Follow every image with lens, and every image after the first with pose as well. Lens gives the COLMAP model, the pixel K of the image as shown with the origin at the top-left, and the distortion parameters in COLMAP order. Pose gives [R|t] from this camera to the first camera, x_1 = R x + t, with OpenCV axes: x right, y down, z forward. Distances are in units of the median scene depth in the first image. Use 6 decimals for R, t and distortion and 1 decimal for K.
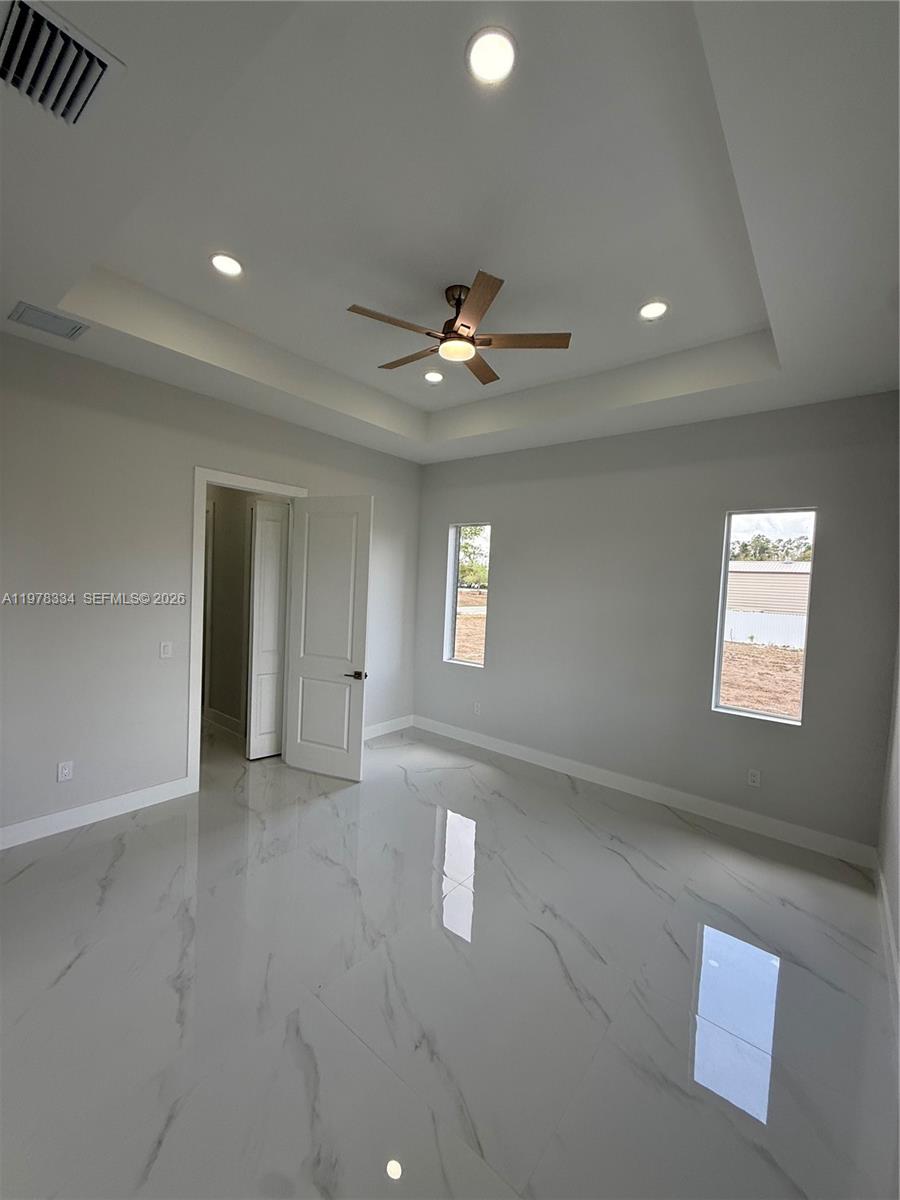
lens RADIAL K [[478.8, 0, 453.5], [0, 478.8, 599.5], [0, 0, 1]] dist [0.000613, 0.000132]
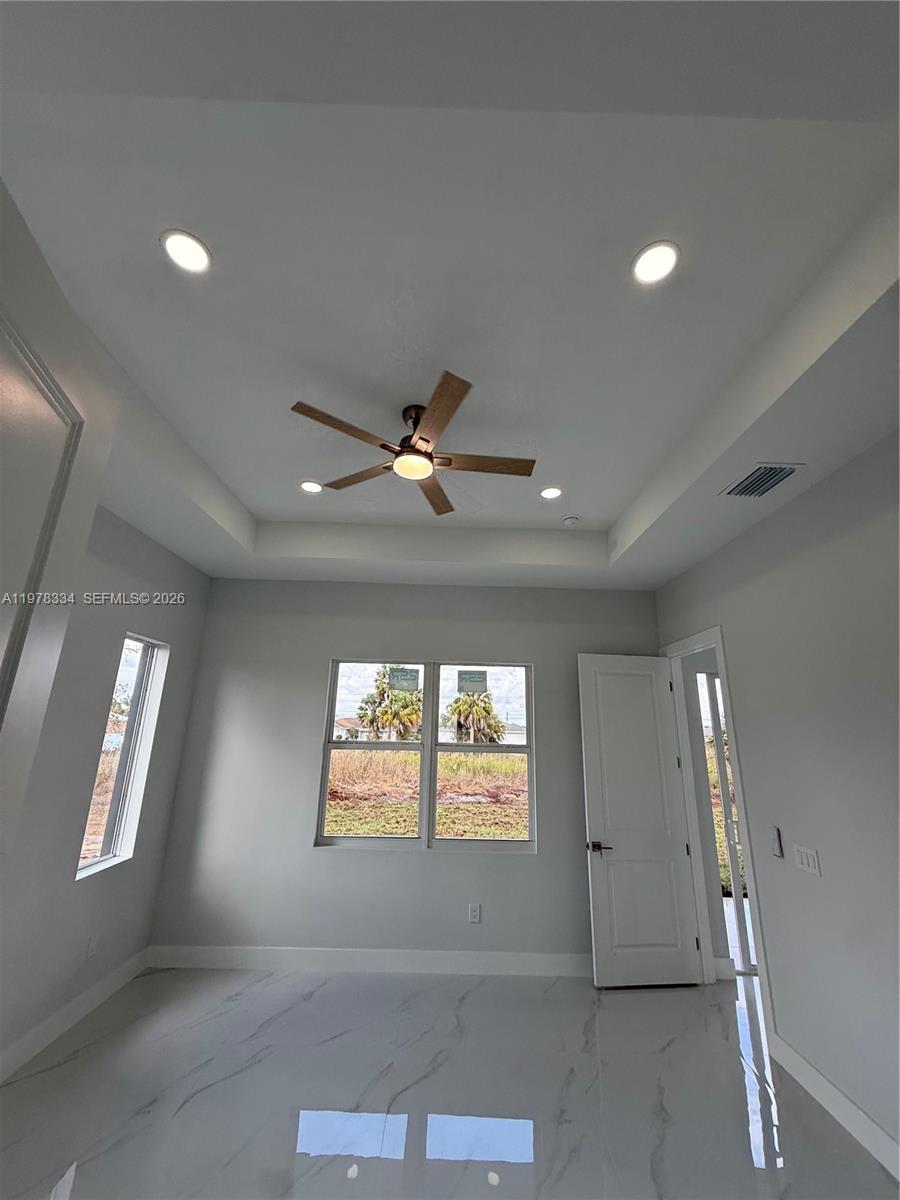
lens RADIAL K [[469.6, 0, 450.0], [0, 469.6, 600.0], [0, 0, 1]] dist [-0.001788, -0.000223]
pose [[-0.631143, 0.155869, 0.759844, -0.676598], [-0.017249, 0.976539, -0.214647, -0.084039], [-0.775475, -0.148579, -0.613647, 1.457228]]
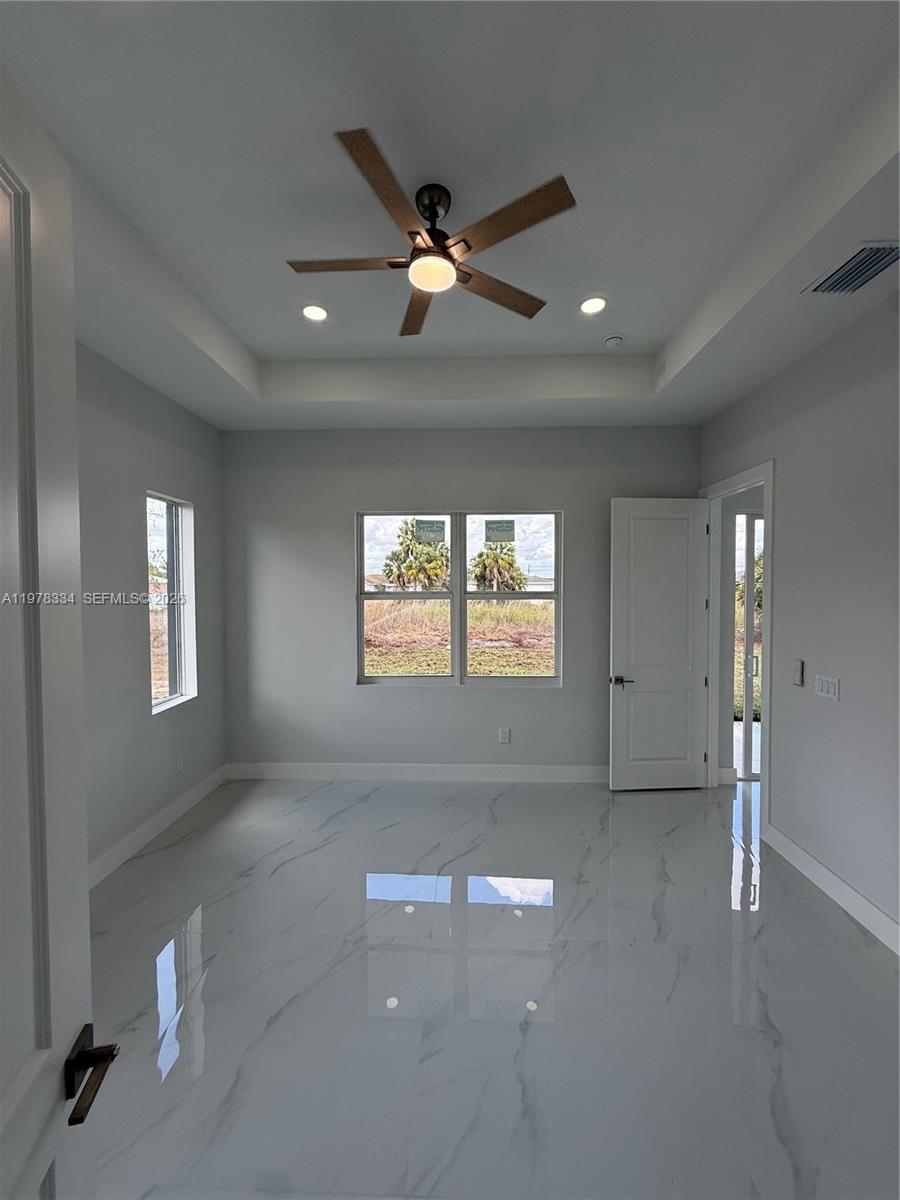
lens RADIAL K [[469.6, 0, 450.0], [0, 469.6, 600.0], [0, 0, 1]] dist [-0.001788, -0.000223]
pose [[-0.596143, -0.063005, 0.800403, -0.638153], [0.010790, 0.996197, 0.086454, -0.066080], [-0.802806, 0.060175, -0.593196, 1.453574]]
